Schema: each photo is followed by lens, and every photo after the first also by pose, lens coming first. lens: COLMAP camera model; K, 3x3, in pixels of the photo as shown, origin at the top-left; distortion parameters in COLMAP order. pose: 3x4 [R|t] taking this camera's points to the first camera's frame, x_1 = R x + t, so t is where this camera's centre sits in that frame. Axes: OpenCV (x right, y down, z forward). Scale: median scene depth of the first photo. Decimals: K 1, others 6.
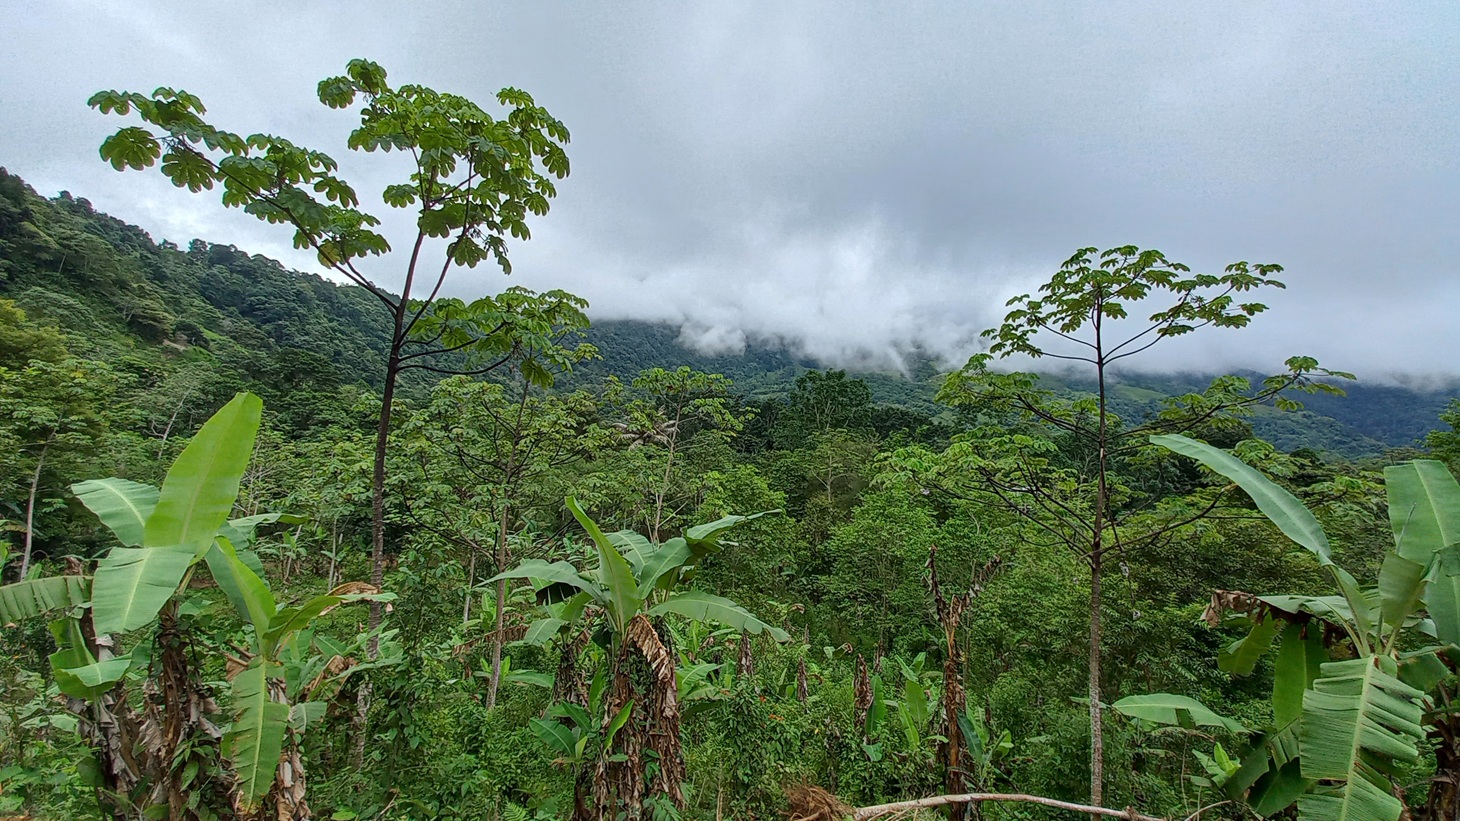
lens RADIAL K [[549.3, 0, 737.5], [0, 549.3, 412.4], [0, 0, 1]] dist [0.001923, -0.000173]
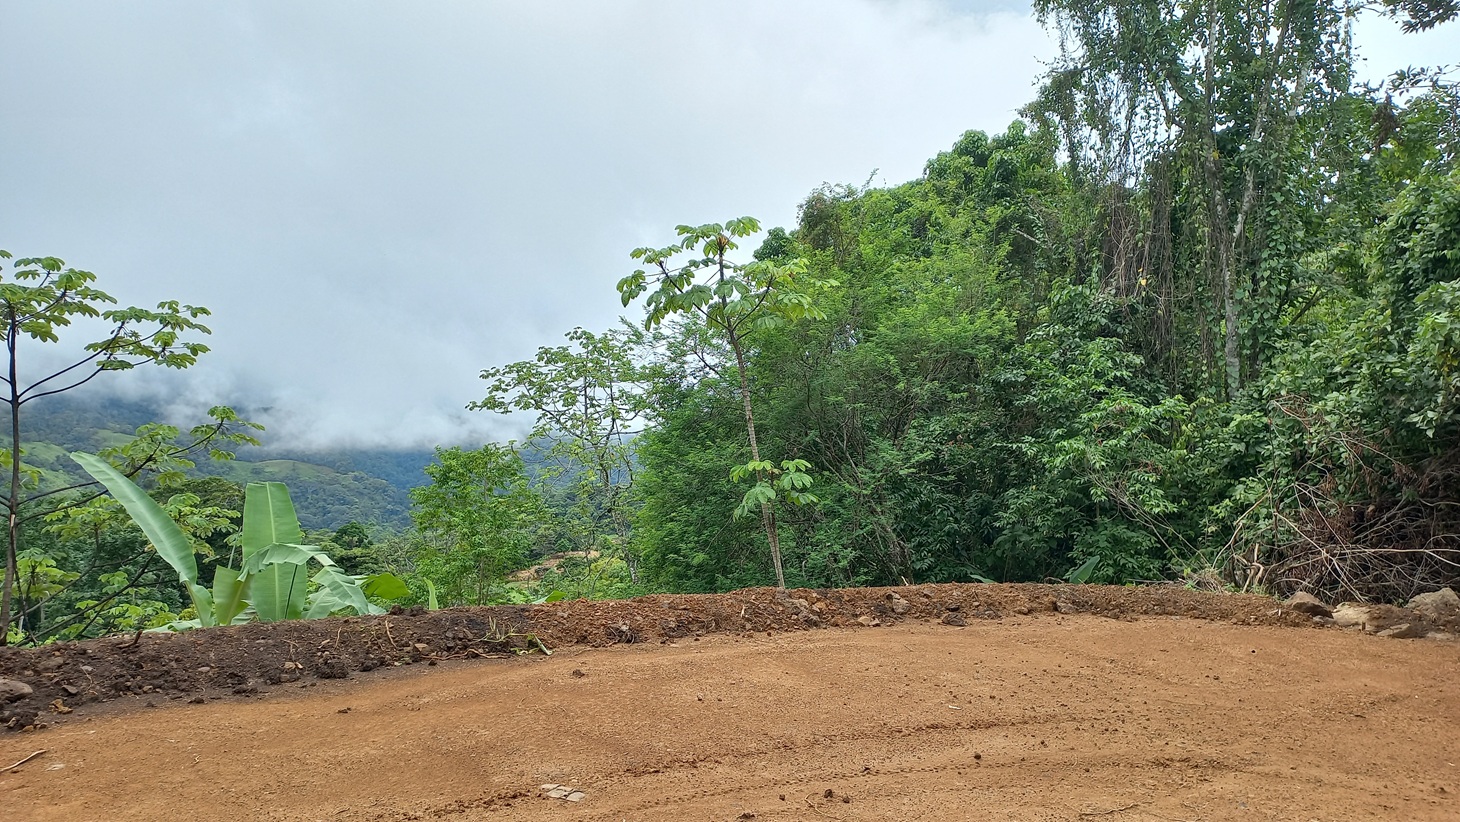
lens RADIAL K [[1035.5, 0, 760.8], [0, 1035.5, 414.1], [0, 0, 1]] dist [0.035180, -0.021624]
pose [[0.398925, 0.032260, 0.916416, -0.253483], [0.028328, 0.998470, -0.047480, 0.025539], [-0.916546, 0.044902, 0.397400, -0.510318]]
